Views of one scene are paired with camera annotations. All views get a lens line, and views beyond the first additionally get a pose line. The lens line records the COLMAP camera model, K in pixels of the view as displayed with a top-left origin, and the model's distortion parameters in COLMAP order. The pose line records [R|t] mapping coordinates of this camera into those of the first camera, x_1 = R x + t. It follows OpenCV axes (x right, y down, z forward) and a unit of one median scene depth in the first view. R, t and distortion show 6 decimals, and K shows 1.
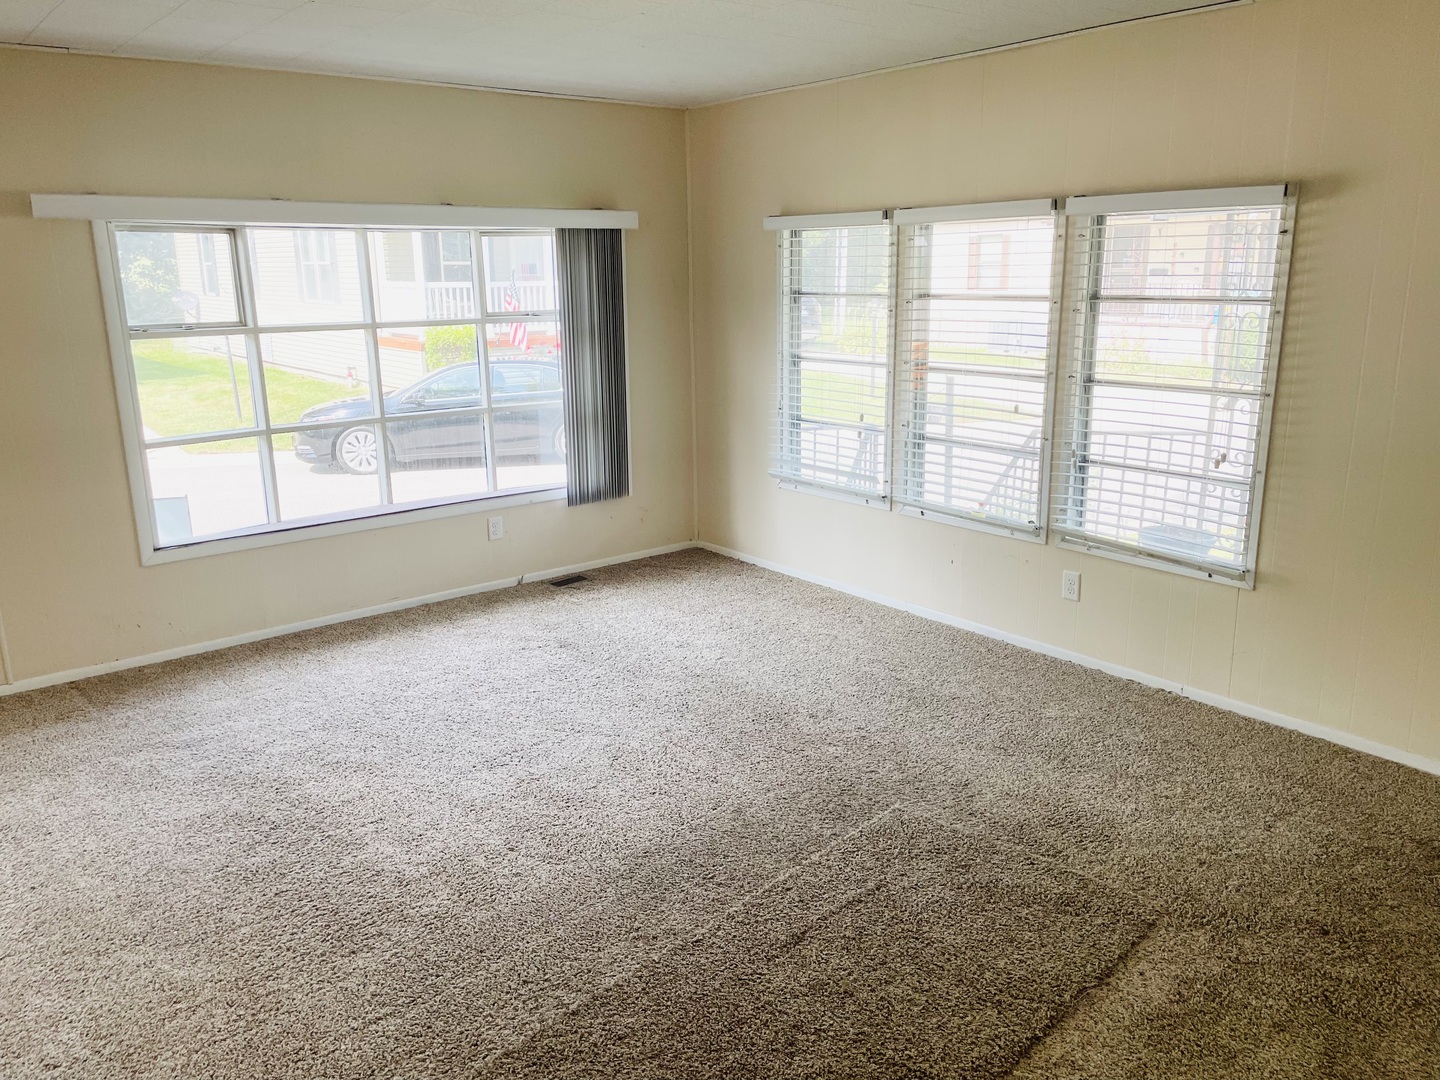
lens RADIAL K [[1081.3, 0, 715.6], [0, 1081.3, 537.7], [0, 0, 1]] dist [0.067052, -0.079105]
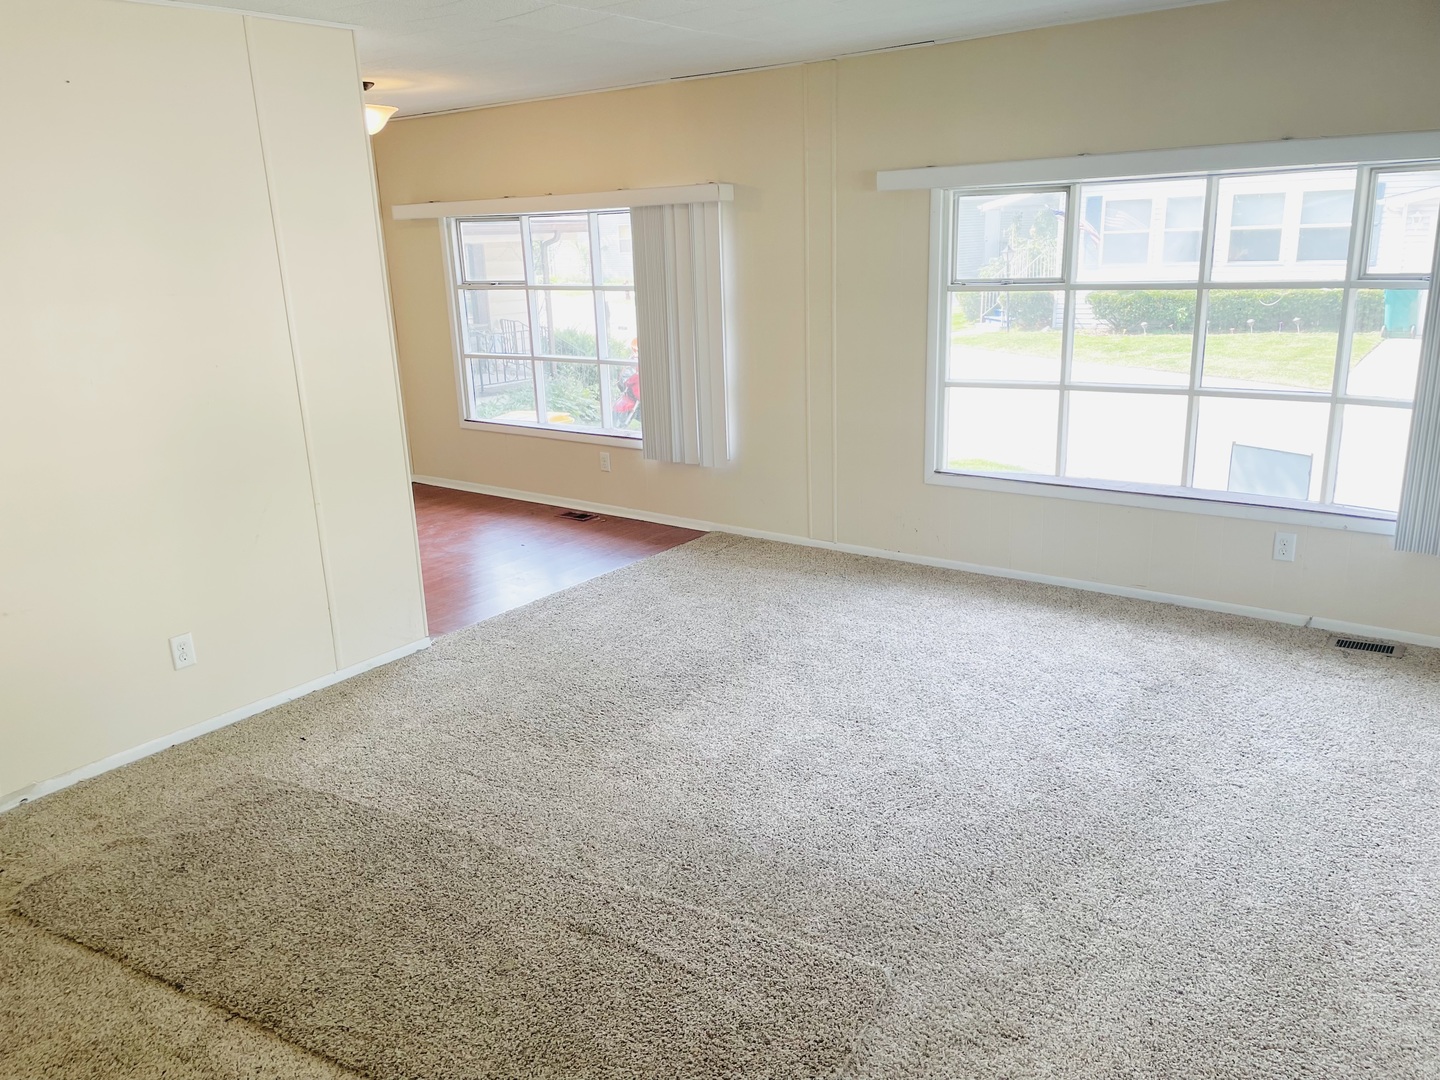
lens RADIAL K [[1081.3, 0, 727.3], [0, 1081.3, 542.5], [0, 0, 1]] dist [0.067052, -0.079105]
pose [[0.238046, 0.263875, -0.934721, 0.571855], [-0.208188, 0.953880, 0.216265, -0.127677], [0.948679, 0.143117, 0.282003, 0.490081]]
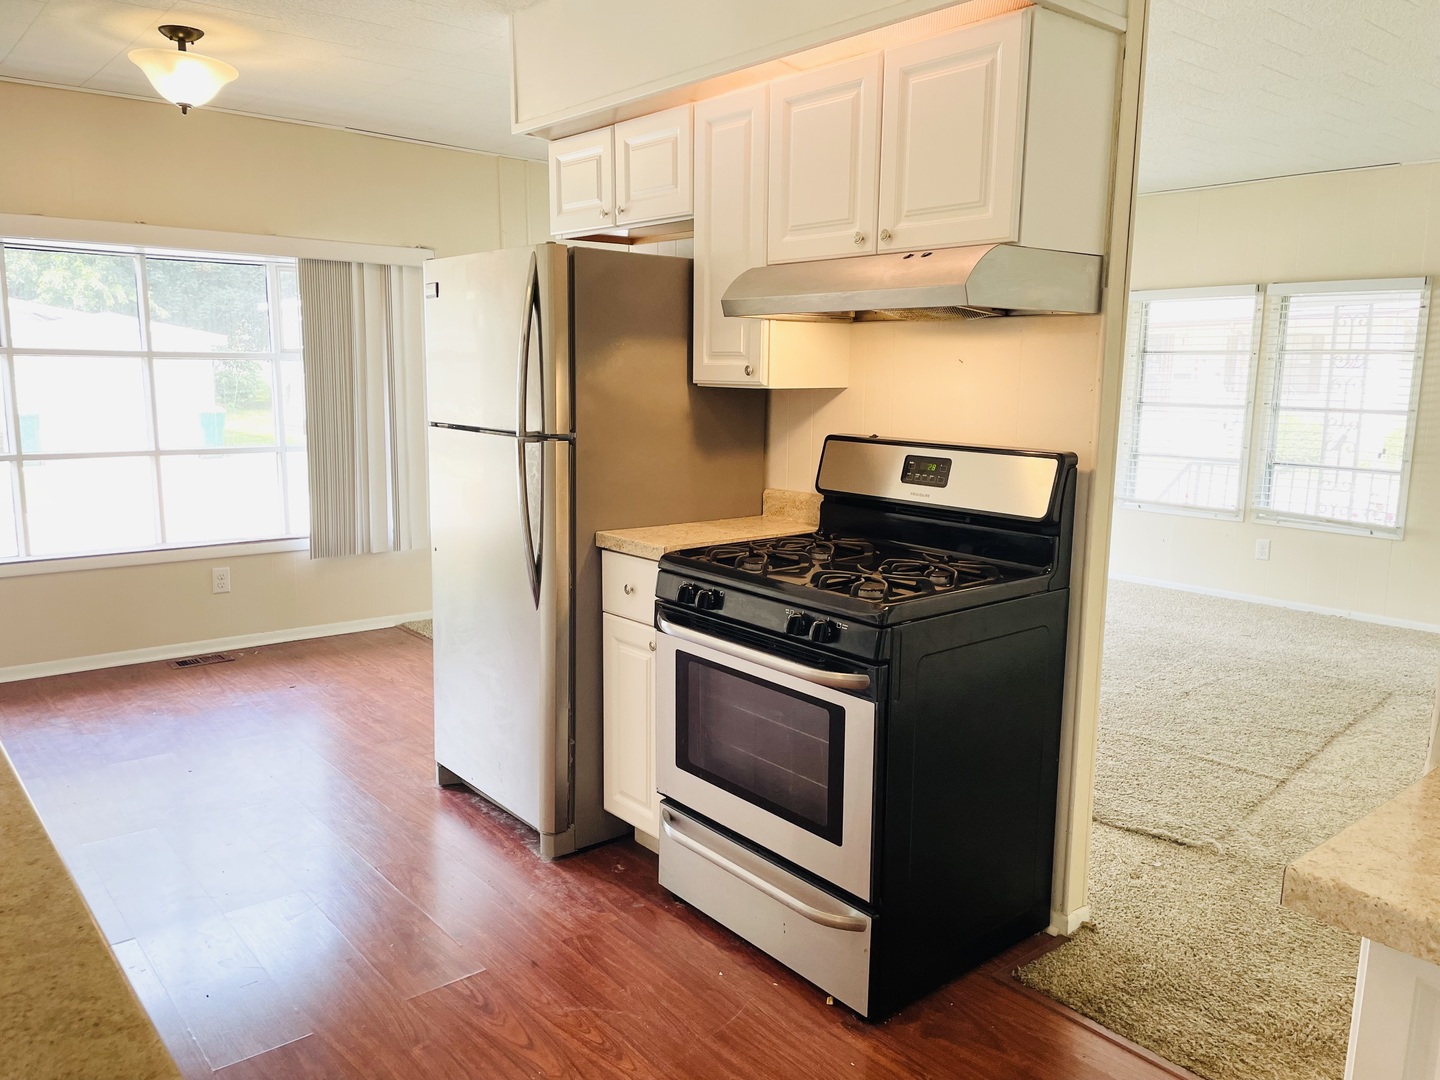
lens RADIAL K [[1081.3, 0, 731.9], [0, 1081.3, 536.9], [0, 0, 1]] dist [0.067052, -0.079105]
pose [[0.999557, 0.023863, 0.017774, -0.412675], [-0.022223, 0.995931, -0.087336, 0.175572], [-0.019786, 0.086902, 0.996020, -0.437193]]
